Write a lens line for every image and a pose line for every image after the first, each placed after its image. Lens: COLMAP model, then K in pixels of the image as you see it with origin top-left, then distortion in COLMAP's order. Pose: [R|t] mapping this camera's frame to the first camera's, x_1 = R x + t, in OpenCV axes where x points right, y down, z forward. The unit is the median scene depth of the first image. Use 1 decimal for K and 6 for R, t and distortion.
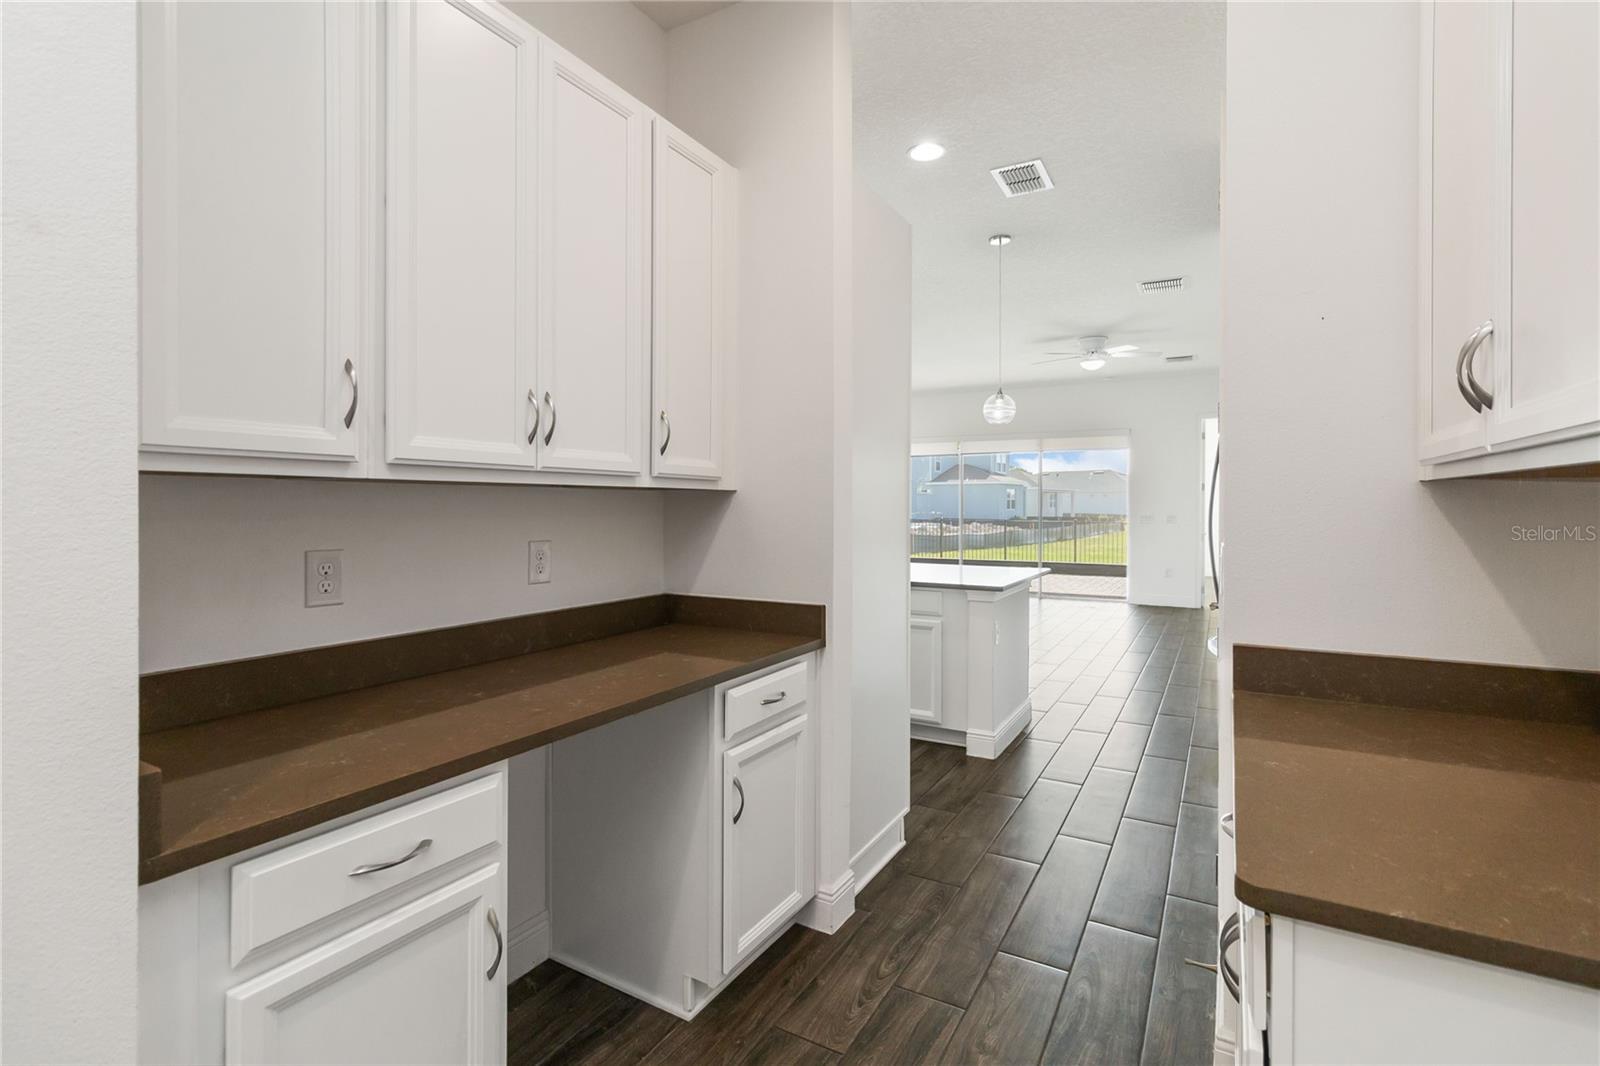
lens RADIAL K [[741.6, 0, 802.9], [0, 741.6, 510.0], [0, 0, 1]] dist [0.001487, -0.000151]
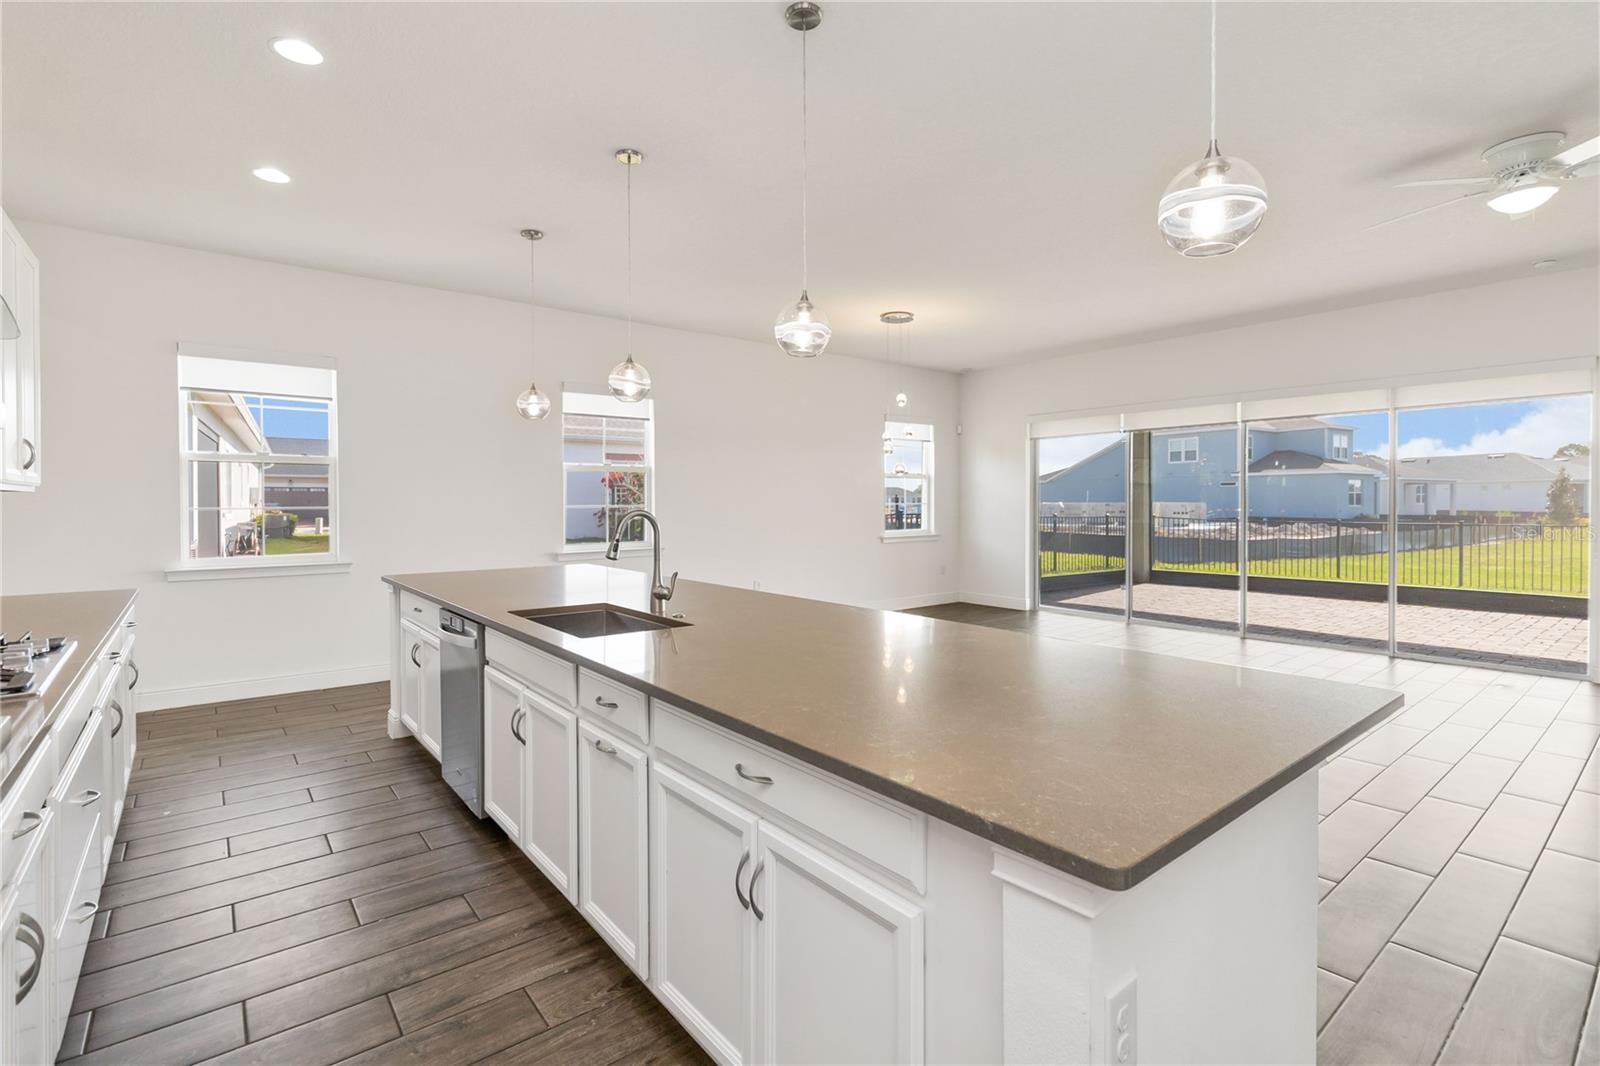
lens RADIAL K [[741.6, 0, 802.9], [0, 741.6, 510.0], [0, 0, 1]] dist [0.001487, -0.000151]
pose [[0.932577, -0.000757, -0.360970, 0.417505], [0.002173, 0.999991, 0.003517, -0.006779], [0.360964, -0.004064, 0.932571, 1.222722]]
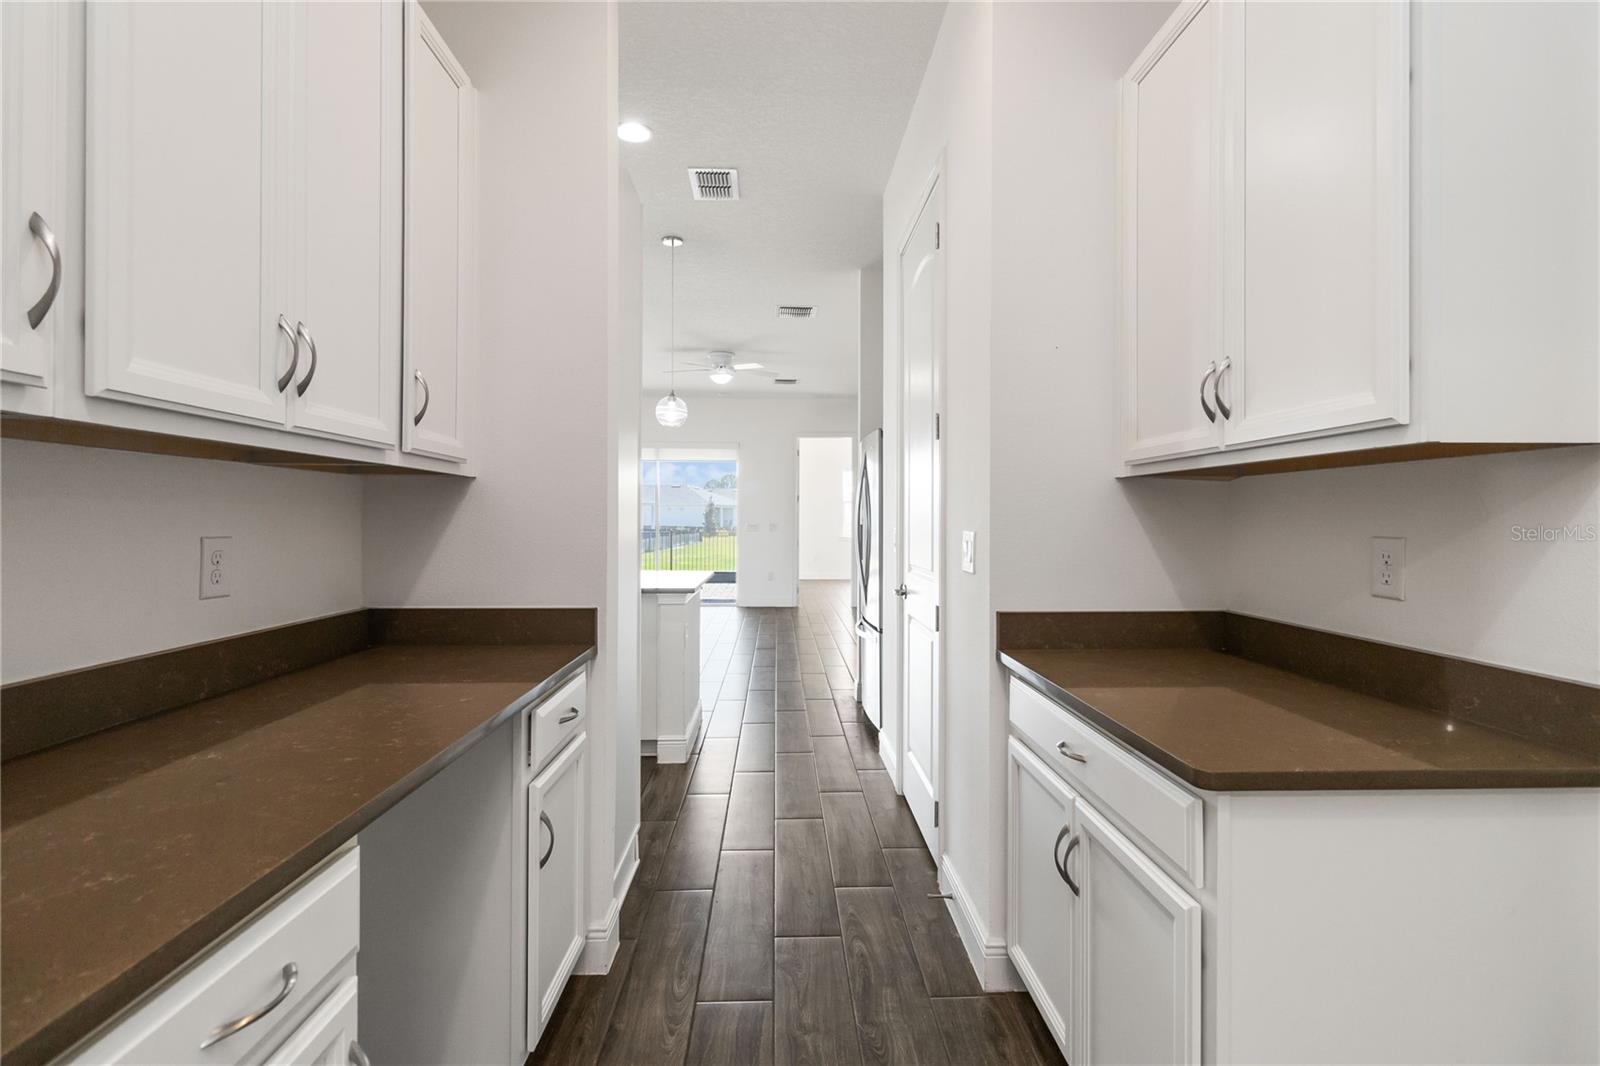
lens RADIAL K [[757.9, 0, 802.5], [0, 757.9, 522.7], [0, 0, 1]] dist [0.003393, 0.000780]
pose [[0.851135, -0.001713, 0.524944, -0.229866], [0.002267, 0.999997, -0.000413, 0.025942], [-0.524942, 0.001542, 0.851137, 0.089527]]
